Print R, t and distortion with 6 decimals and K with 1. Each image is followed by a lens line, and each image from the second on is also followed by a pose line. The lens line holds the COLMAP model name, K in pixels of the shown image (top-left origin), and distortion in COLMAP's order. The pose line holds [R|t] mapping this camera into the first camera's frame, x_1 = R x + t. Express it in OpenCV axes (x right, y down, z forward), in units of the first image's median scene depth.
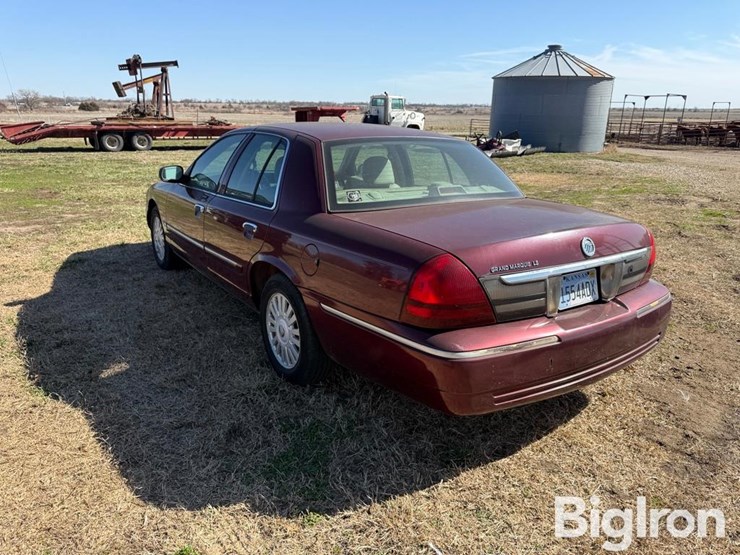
lens RADIAL K [[521.7, 0, 370.0], [0, 521.7, 277.5], [0, 0, 1]] dist [0.000643, -0.000970]
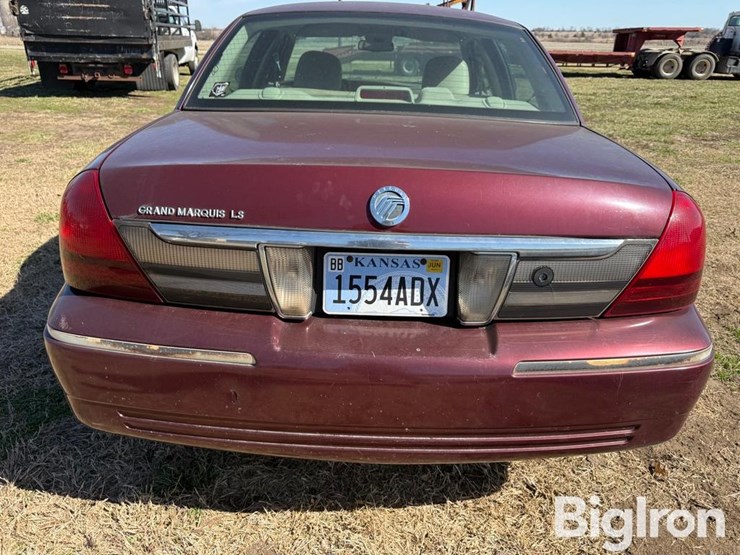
lens RADIAL K [[521.7, 0, 370.0], [0, 521.7, 277.5], [0, 0, 1]] dist [0.000643, -0.000970]
pose [[0.822917, 0.228674, -0.520112, 0.636818], [-0.166225, 0.972275, 0.164473, -0.066499], [0.543302, -0.048892, 0.838112, 0.543930]]
